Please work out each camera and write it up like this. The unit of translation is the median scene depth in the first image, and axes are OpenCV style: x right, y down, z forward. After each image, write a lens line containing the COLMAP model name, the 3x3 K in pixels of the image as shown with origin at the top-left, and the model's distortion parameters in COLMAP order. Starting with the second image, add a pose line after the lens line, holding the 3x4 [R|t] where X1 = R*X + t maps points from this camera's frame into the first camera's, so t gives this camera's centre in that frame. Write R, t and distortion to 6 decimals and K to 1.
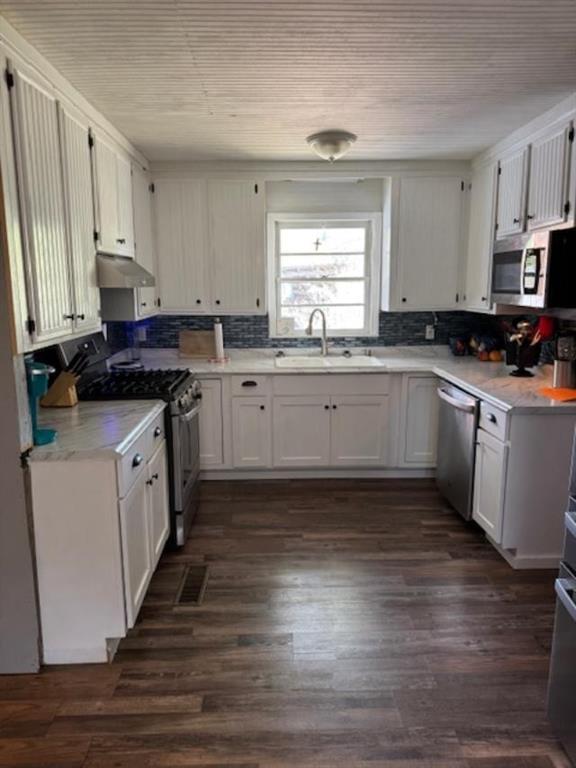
lens RADIAL K [[546.9, 0, 288.0], [0, 546.9, 384.0], [0, 0, 1]] dist [0.008761, -0.006283]
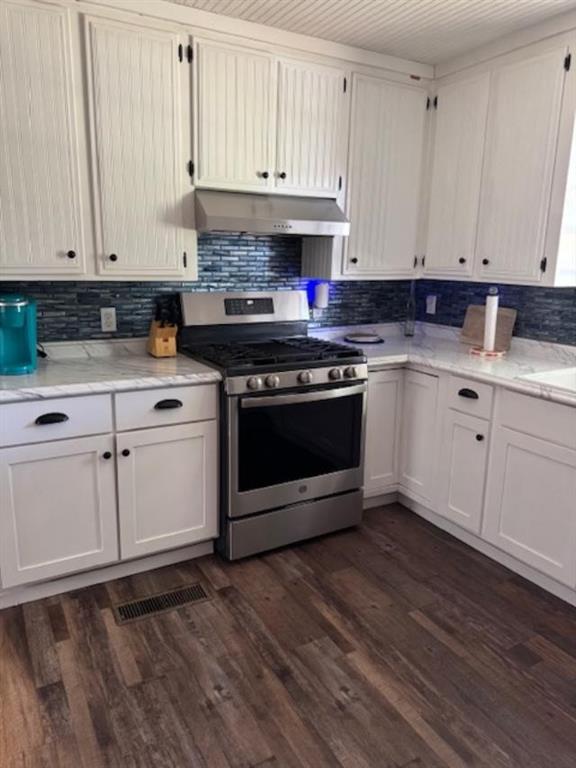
lens RADIAL K [[546.9, 0, 288.0], [0, 546.9, 384.0], [0, 0, 1]] dist [0.008761, -0.006283]
pose [[0.448488, 0.211913, -0.868304, 0.413605], [-0.178095, 0.973193, 0.145524, -0.072185], [0.875866, 0.089374, 0.474206, 0.584492]]
